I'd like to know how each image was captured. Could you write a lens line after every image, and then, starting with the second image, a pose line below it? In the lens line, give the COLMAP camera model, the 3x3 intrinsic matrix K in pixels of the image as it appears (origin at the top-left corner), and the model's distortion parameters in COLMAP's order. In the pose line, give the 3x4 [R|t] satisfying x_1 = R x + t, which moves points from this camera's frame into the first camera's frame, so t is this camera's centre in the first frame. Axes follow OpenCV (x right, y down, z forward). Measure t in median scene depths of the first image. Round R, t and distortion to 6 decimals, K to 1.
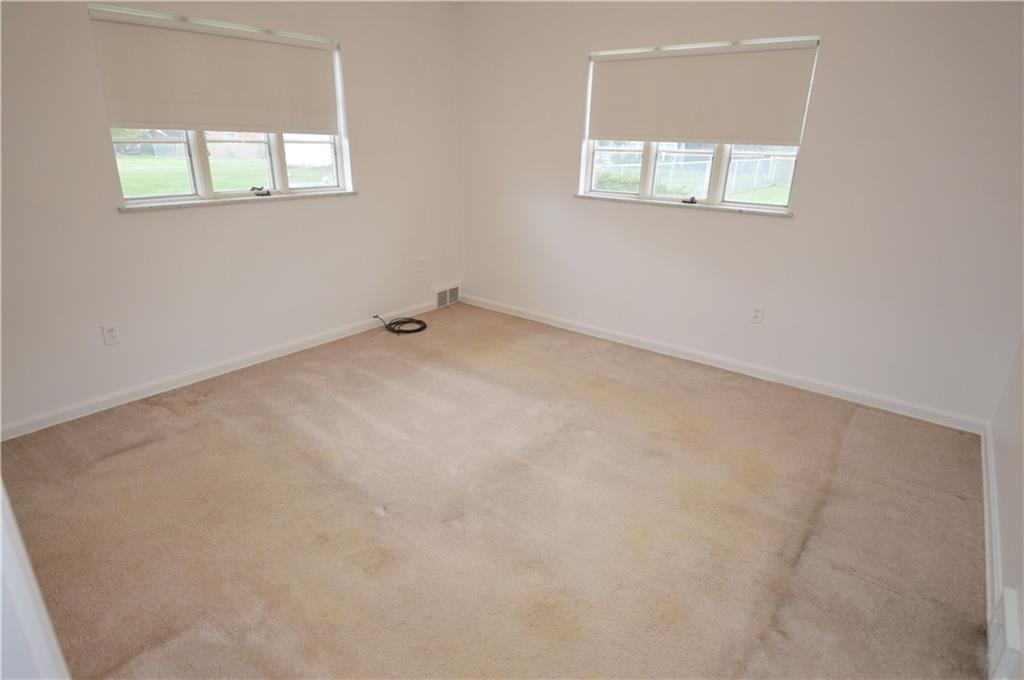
lens RADIAL K [[561.2, 0, 514.3], [0, 561.2, 340.2], [0, 0, 1]] dist [0.011256, -0.019804]
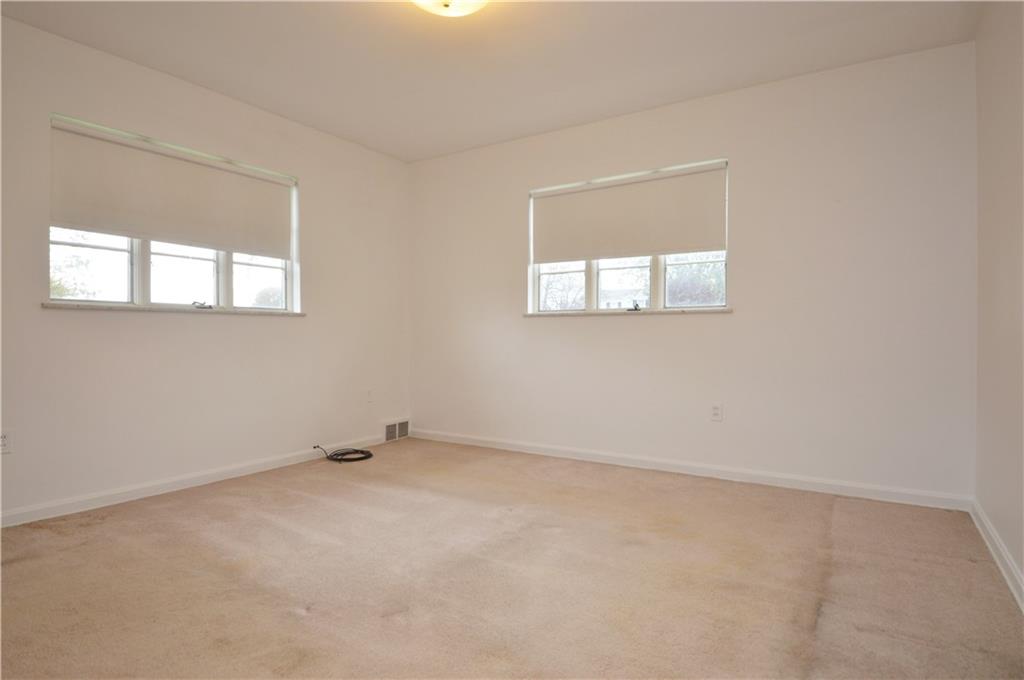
lens RADIAL K [[561.2, 0, 515.8], [0, 561.2, 334.7], [0, 0, 1]] dist [0.011256, -0.019804]
pose [[0.995664, -0.027033, 0.089013, 0.000914], [0.055652, 0.939829, -0.337082, 0.159496], [-0.074544, 0.340574, 0.937258, 0.072801]]
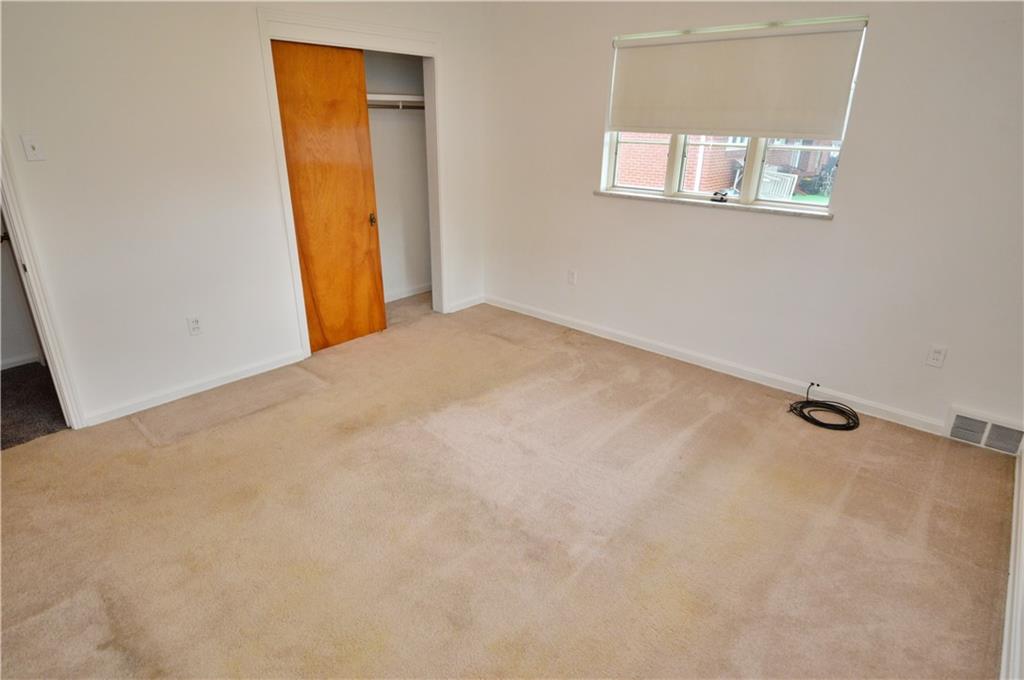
lens RADIAL K [[561.2, 0, 515.8], [0, 561.2, 342.7], [0, 0, 1]] dist [0.011256, -0.019804]
pose [[-0.066694, 0.344928, -0.936257, 0.644600], [-0.359313, 0.867088, 0.345041, -0.288402], [0.930831, 0.359421, 0.066108, 0.789260]]
